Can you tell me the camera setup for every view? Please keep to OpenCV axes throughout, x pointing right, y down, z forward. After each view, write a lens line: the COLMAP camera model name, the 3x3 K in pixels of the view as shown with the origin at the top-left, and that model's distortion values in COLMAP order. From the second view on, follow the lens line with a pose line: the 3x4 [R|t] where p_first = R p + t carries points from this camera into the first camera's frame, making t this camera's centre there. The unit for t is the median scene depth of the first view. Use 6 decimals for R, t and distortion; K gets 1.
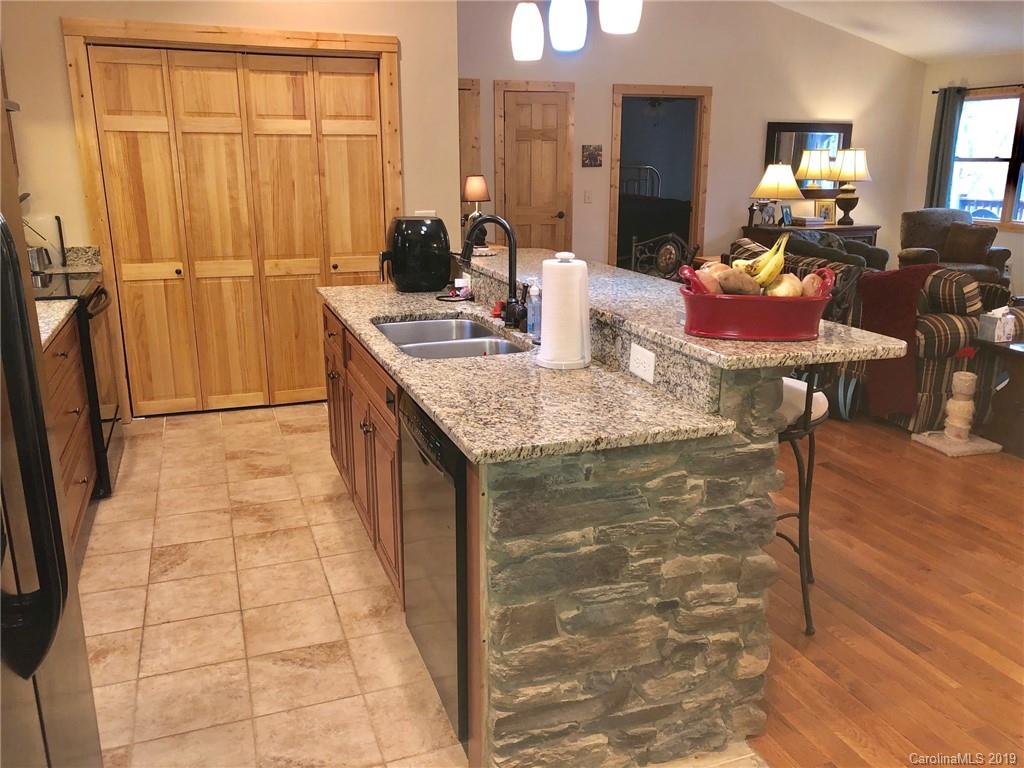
lens RADIAL K [[830.3, 0, 511.3], [0, 830.3, 381.1], [0, 0, 1]] dist [0.019769, -0.008930]
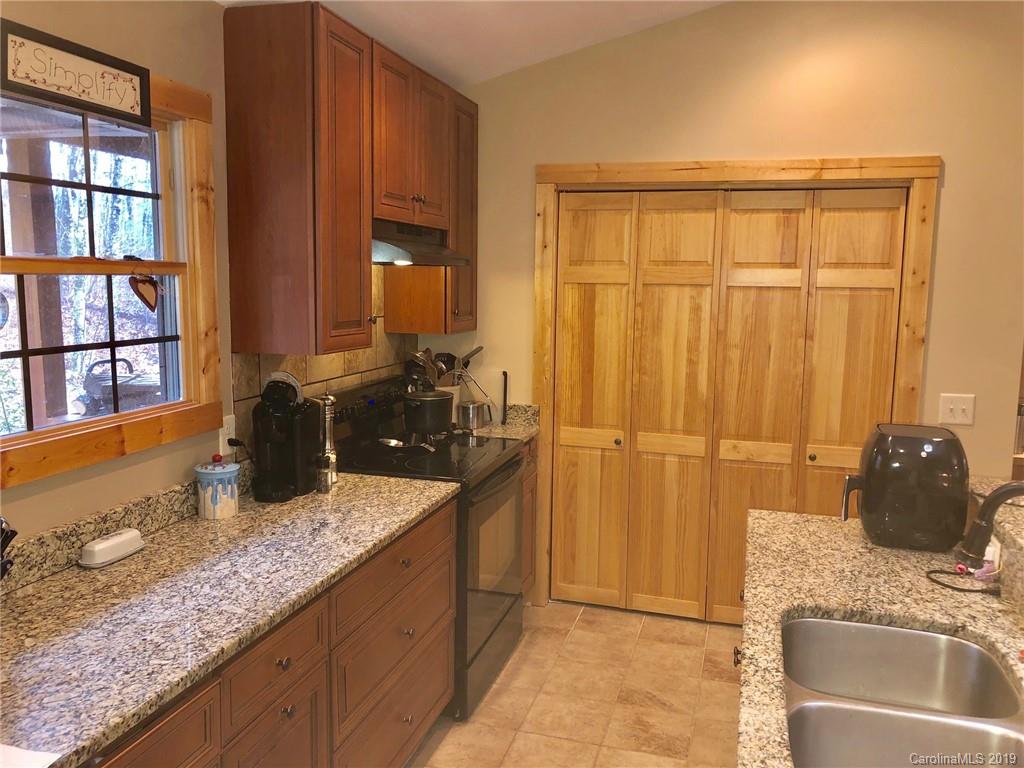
lens RADIAL K [[836.7, 0, 513.3], [0, 836.7, 380.2], [0, 0, 1]] dist [0.073012, -0.087009]
pose [[0.803112, 0.086037, -0.589584, 0.013189], [-0.169168, 0.981725, -0.087173, -0.100812], [0.571309, 0.169748, 0.802990, 0.242453]]
